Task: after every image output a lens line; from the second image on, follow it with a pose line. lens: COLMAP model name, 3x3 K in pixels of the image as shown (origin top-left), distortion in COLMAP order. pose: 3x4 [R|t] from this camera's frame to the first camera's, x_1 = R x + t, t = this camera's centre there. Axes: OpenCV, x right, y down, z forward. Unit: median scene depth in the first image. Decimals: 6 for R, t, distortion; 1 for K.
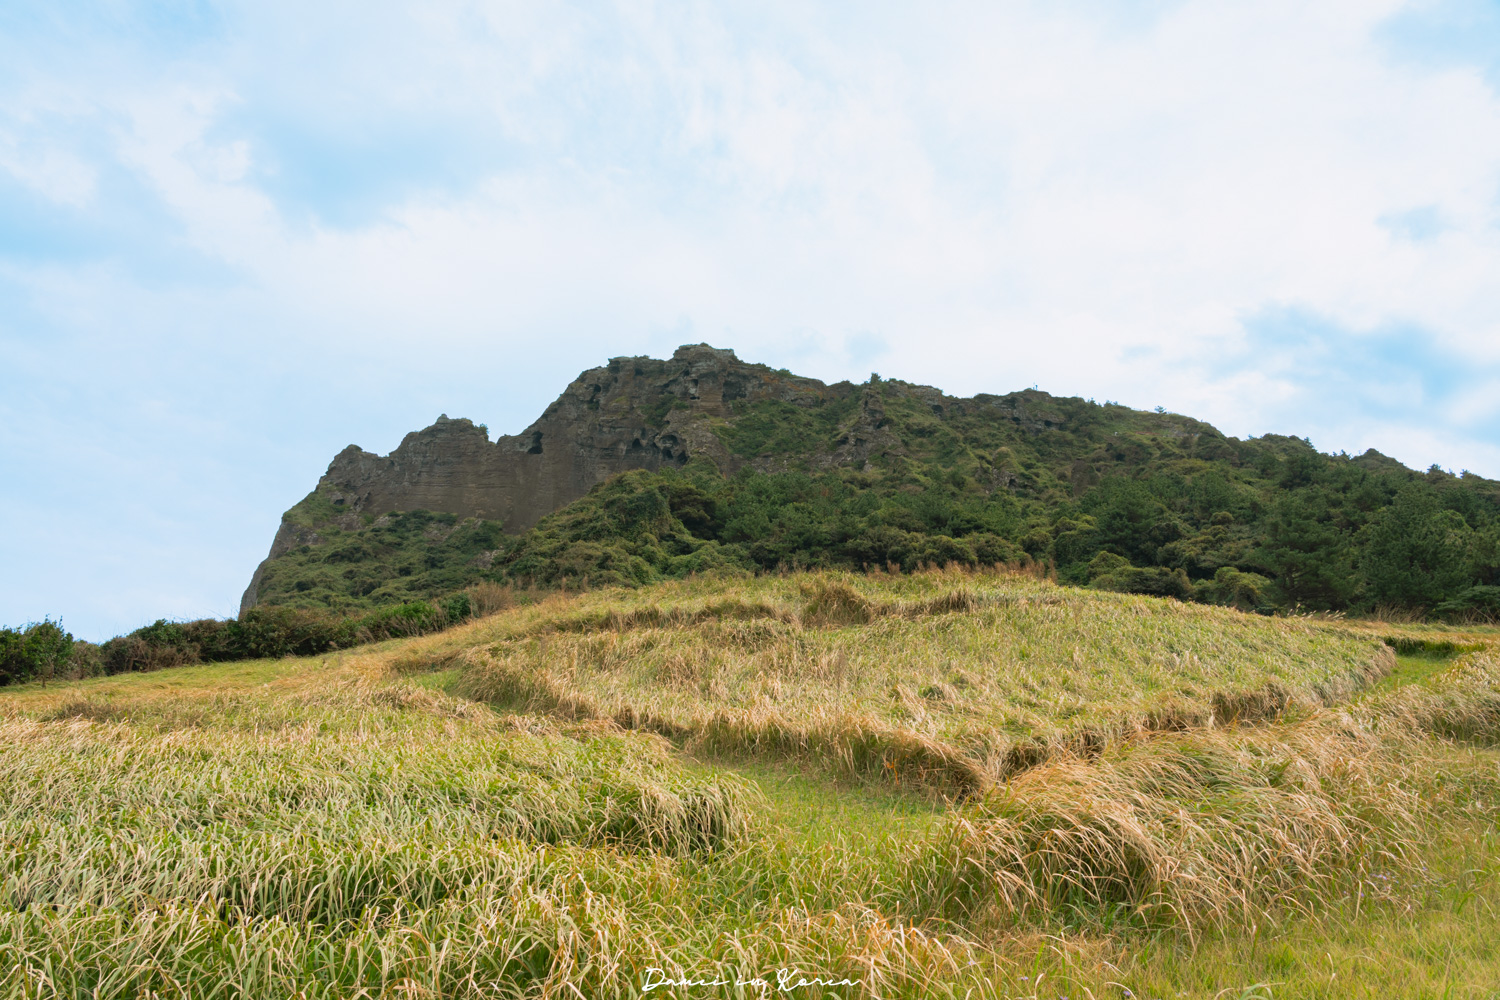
lens RADIAL K [[1008.4, 0, 751.5], [0, 1008.4, 504.3], [0, 0, 1]] dist [-0.029877, 0.000537]
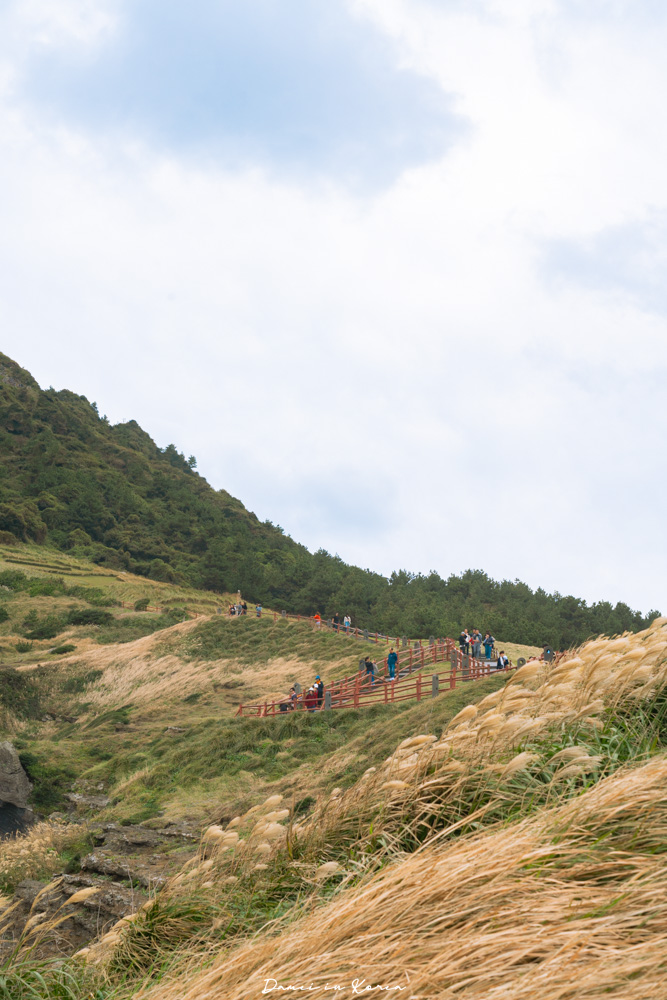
lens RADIAL K [[1466.9, 0, 333.4], [0, 1466.9, 500.2], [0, 0, 1]] dist [-0.015621, 0.000000]
pose [[0.687325, 0.184169, 0.702614, -0.440165], [-0.268235, 0.963303, 0.009897, -0.055420], [-0.675007, -0.195268, 0.711502, -0.411313]]
